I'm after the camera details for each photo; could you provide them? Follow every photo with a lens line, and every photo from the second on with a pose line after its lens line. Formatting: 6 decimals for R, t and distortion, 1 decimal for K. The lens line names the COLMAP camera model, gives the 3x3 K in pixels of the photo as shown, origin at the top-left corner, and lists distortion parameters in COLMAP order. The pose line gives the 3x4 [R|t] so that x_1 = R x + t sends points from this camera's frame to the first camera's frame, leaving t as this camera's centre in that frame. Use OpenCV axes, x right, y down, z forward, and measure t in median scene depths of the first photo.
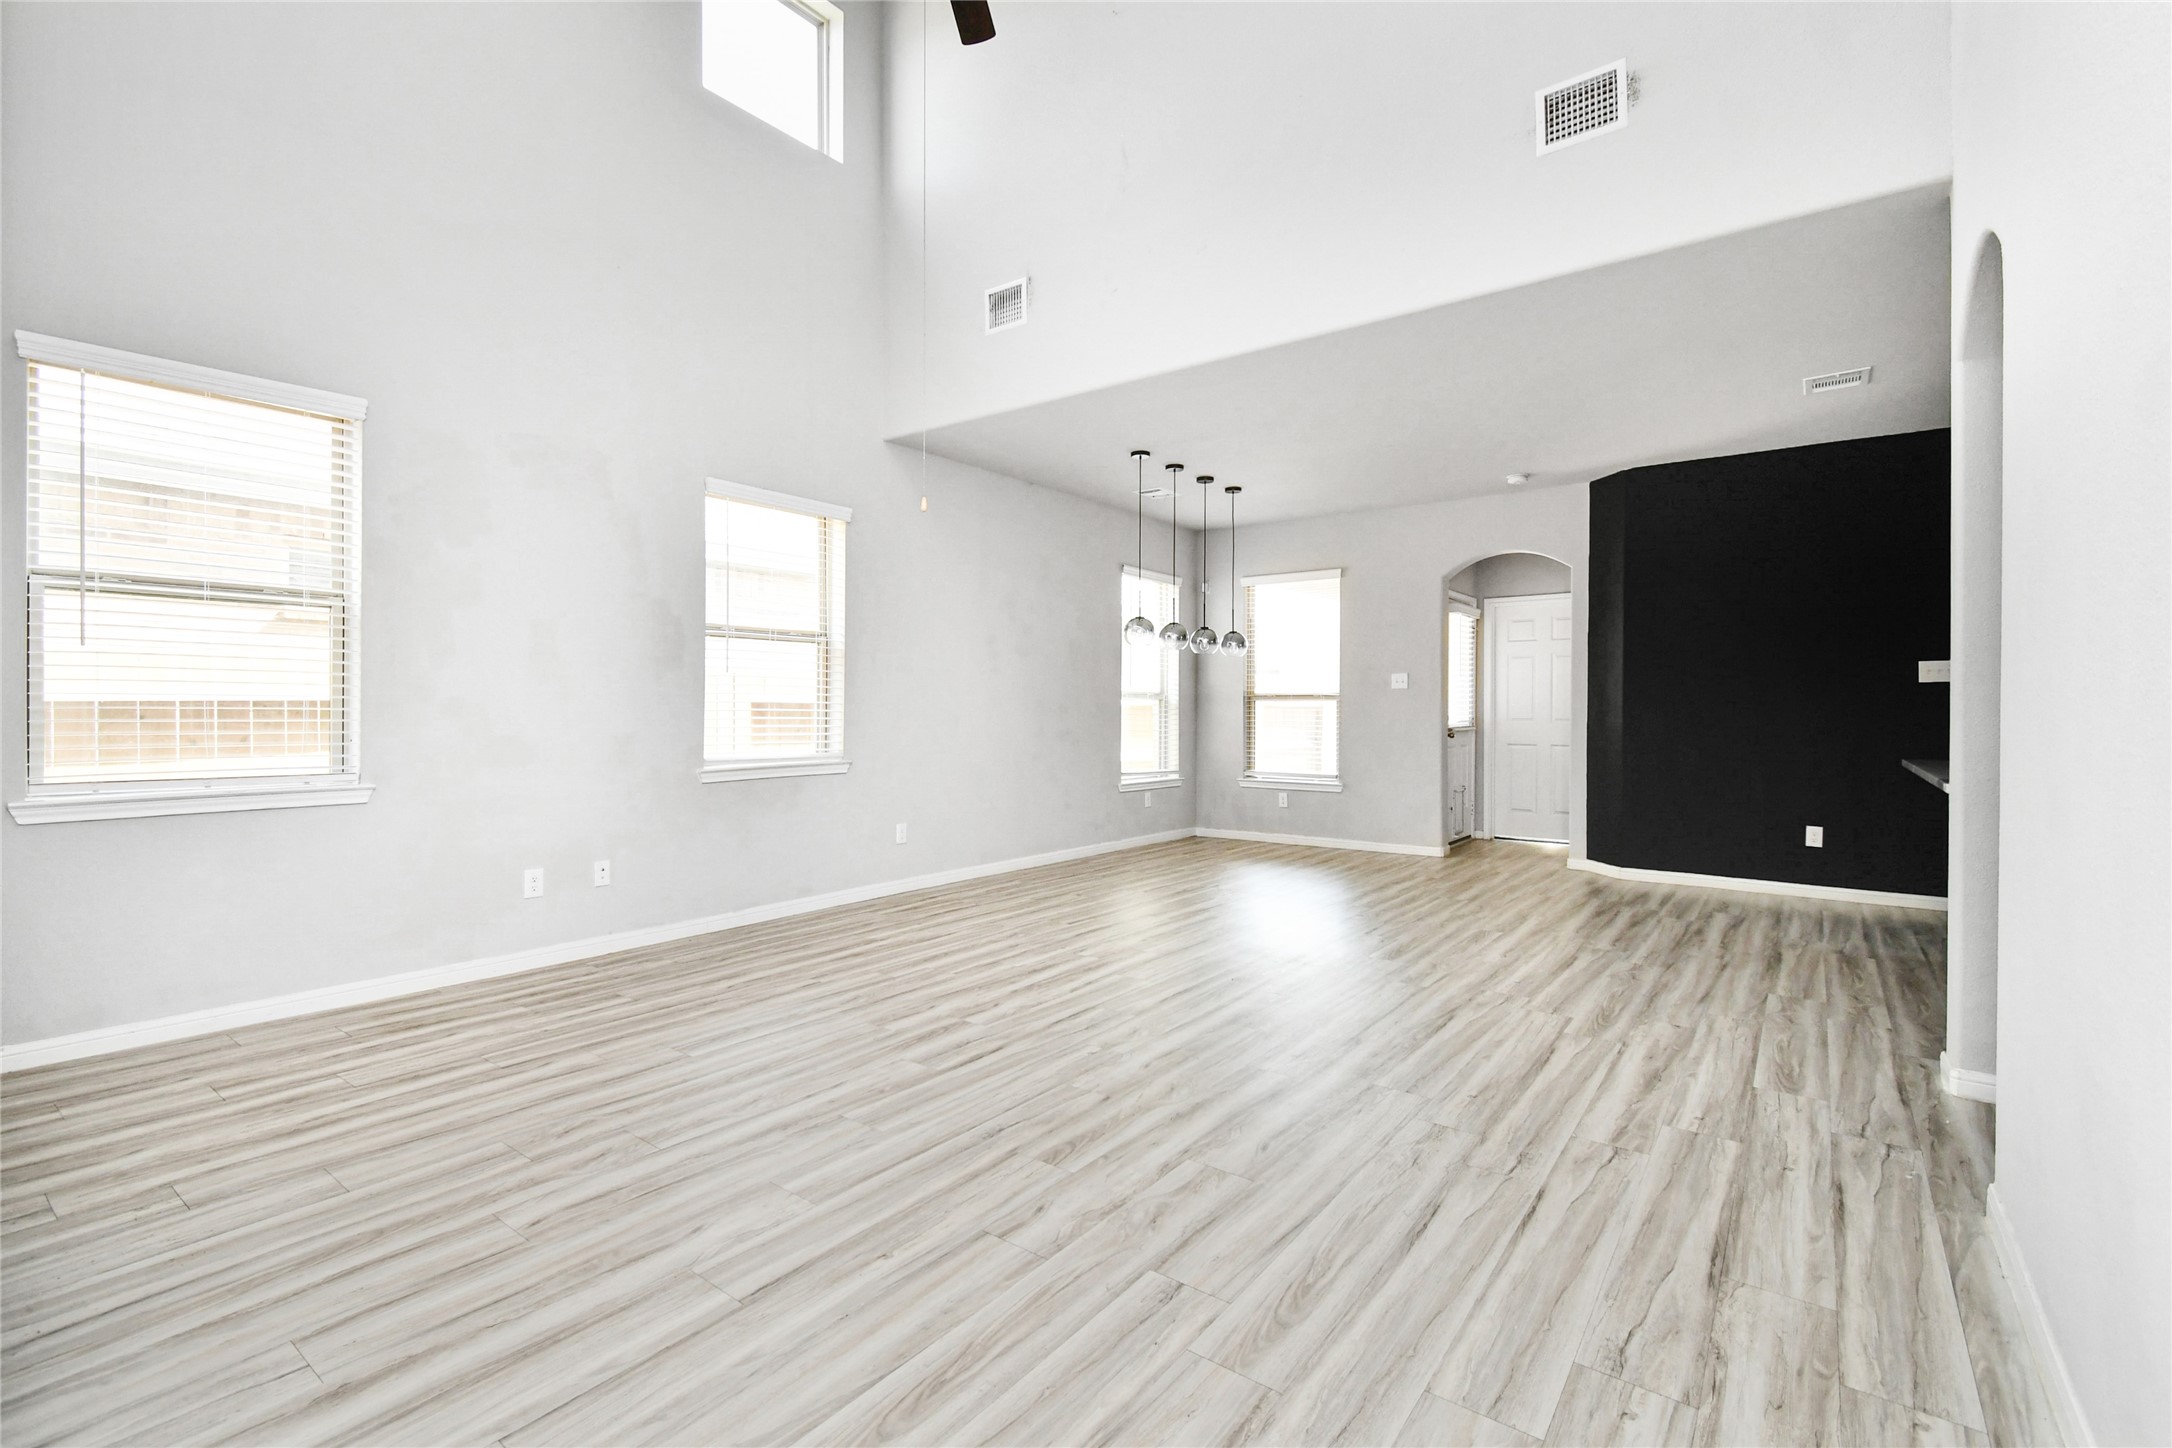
lens RADIAL K [[969.8, 0, 1086.4], [0, 969.8, 703.0], [0, 0, 1]] dist [0.005143, -0.003320]
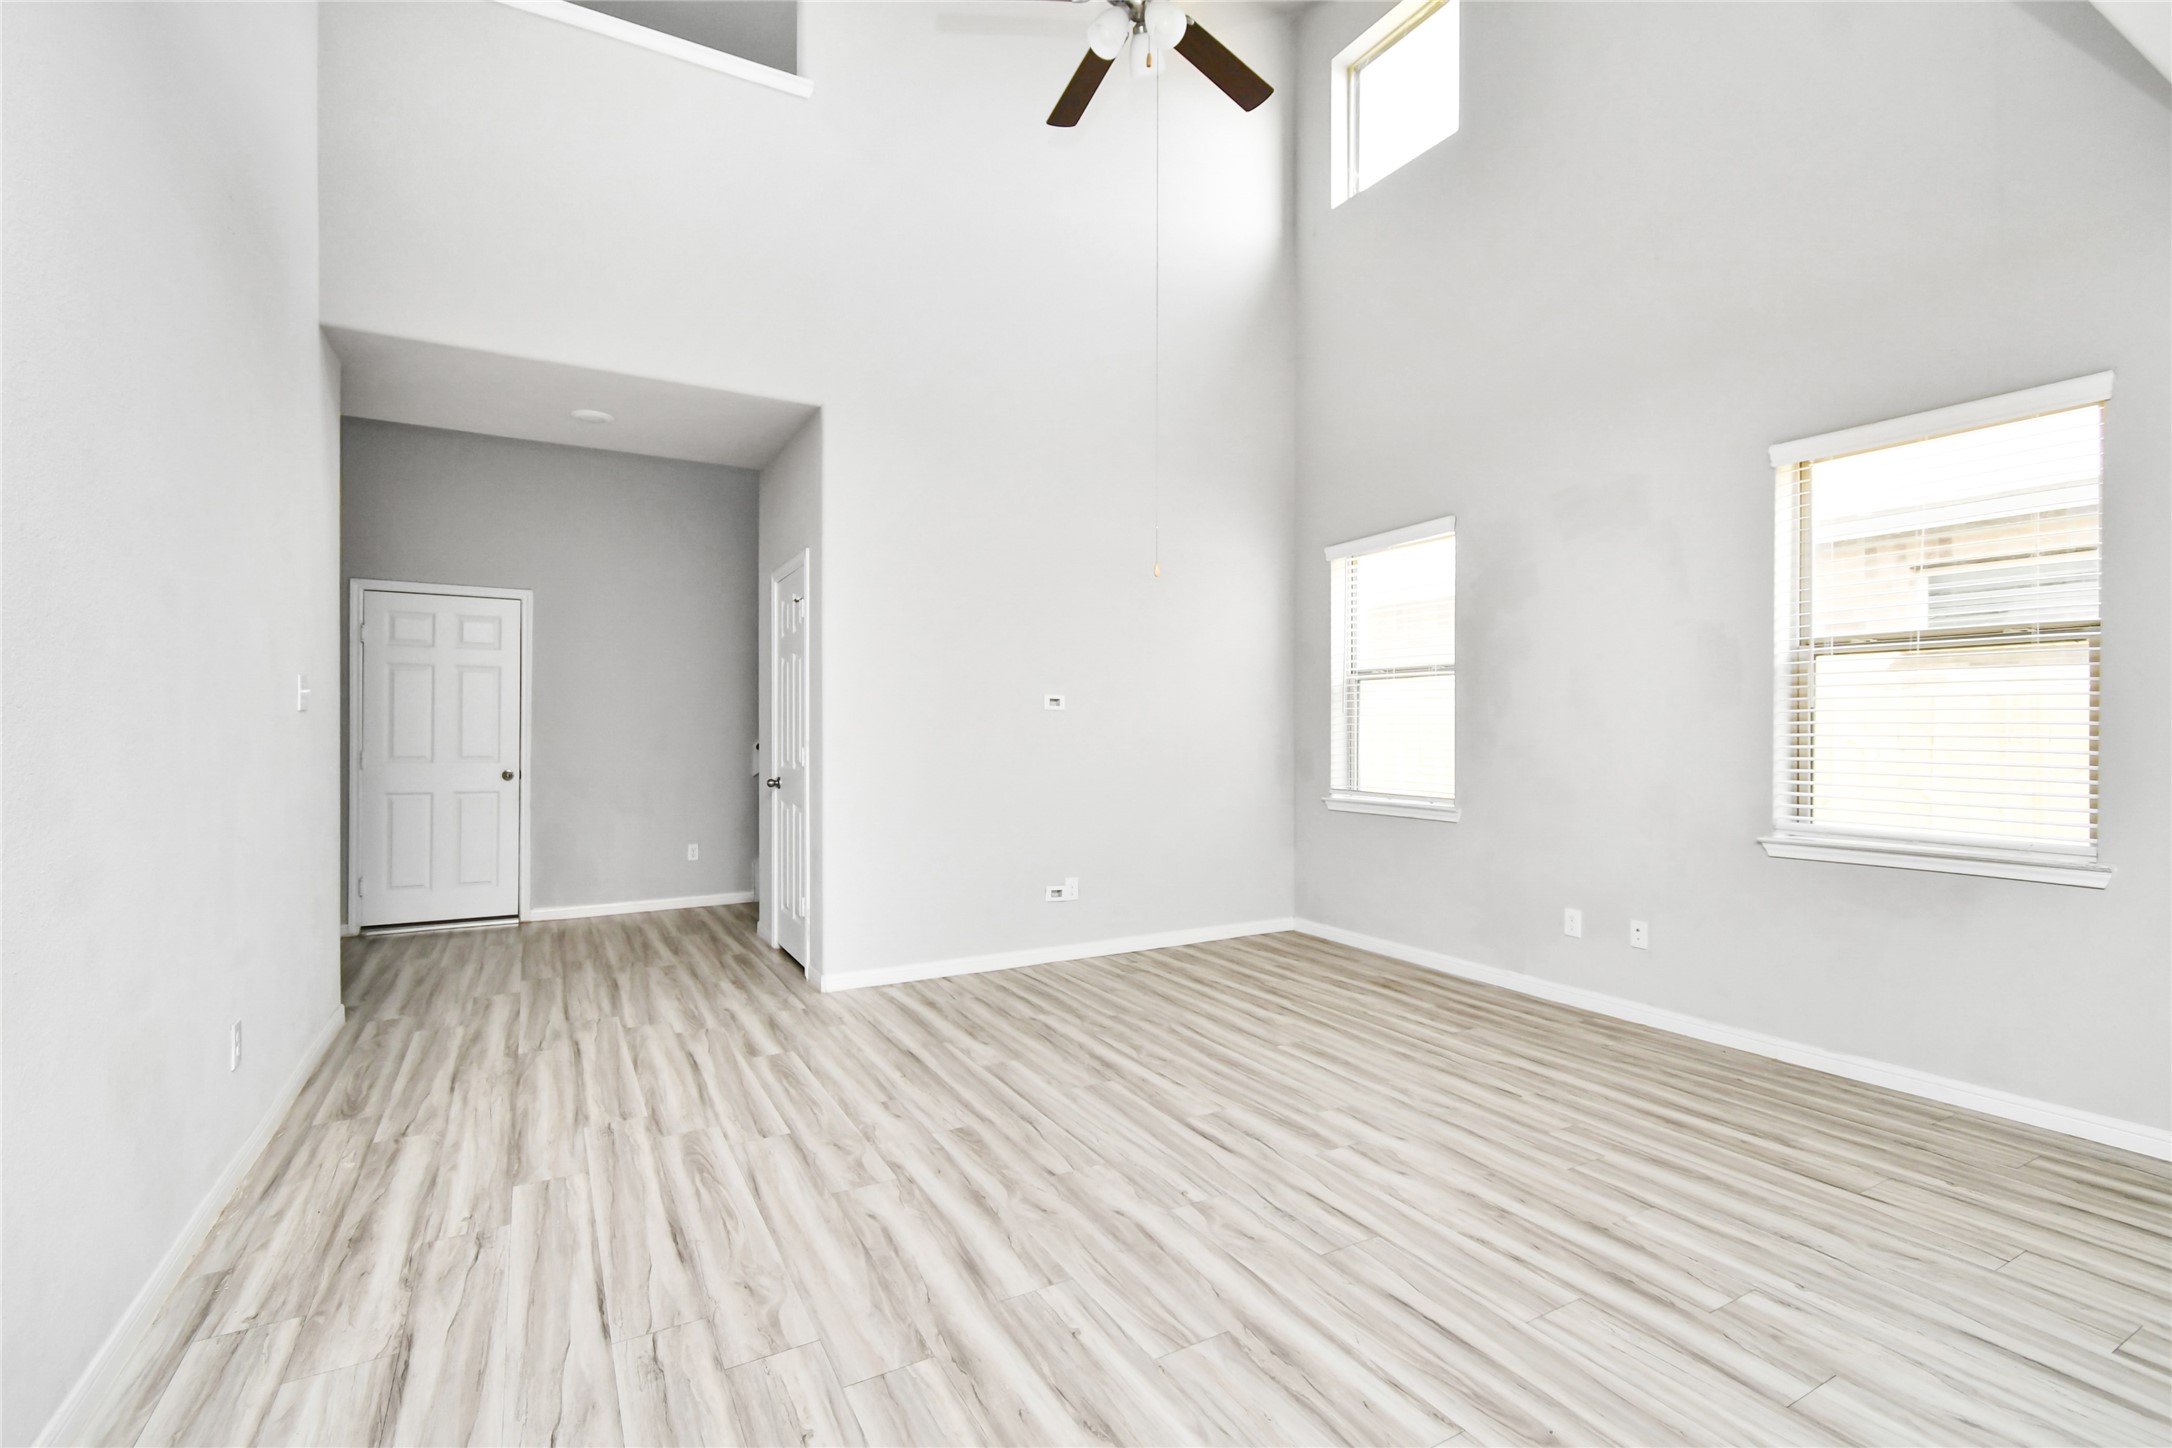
lens RADIAL K [[969.8, 0, 1074.5], [0, 969.8, 735.9], [0, 0, 1]] dist [0.005143, -0.003320]
pose [[-0.405091, 0.003818, -0.914268, 0.682903], [0.003676, 0.999990, 0.002547, -0.020517], [0.914269, -0.002329, -0.405101, 1.086438]]
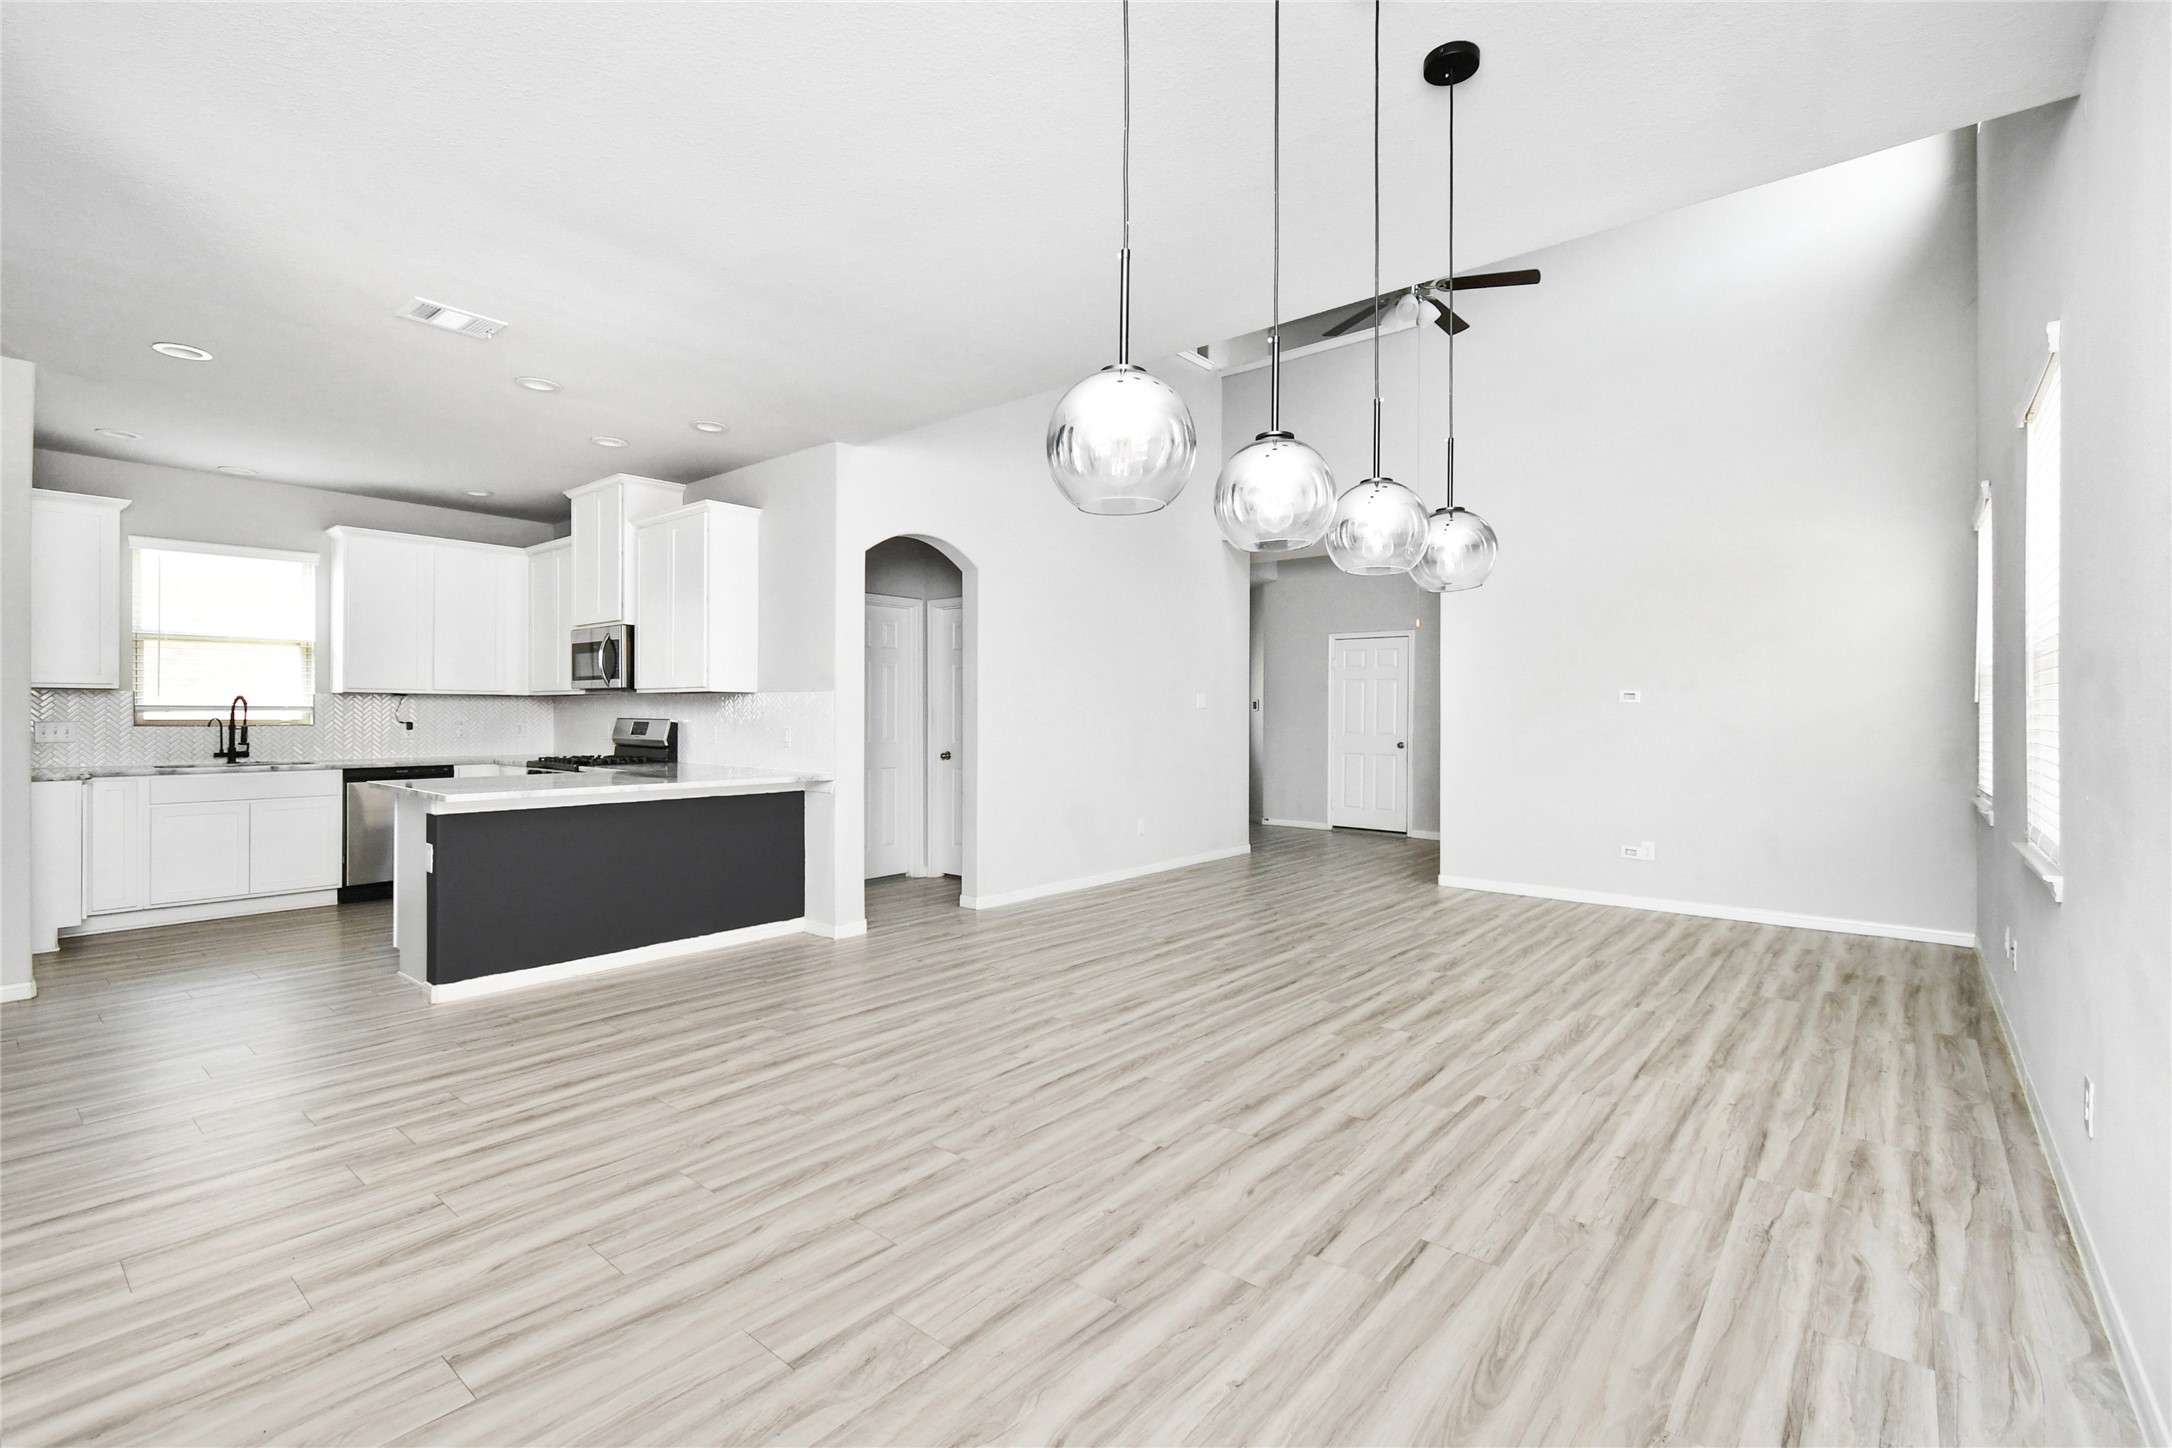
lens RADIAL K [[969.8, 0, 1080.1], [0, 969.8, 710.8], [0, 0, 1]] dist [0.005143, -0.003320]
pose [[-0.998370, -0.007863, 0.056520, 0.286490], [-0.008416, 0.999919, -0.009556, -0.015358], [-0.056440, -0.010016, -0.998356, 2.276758]]
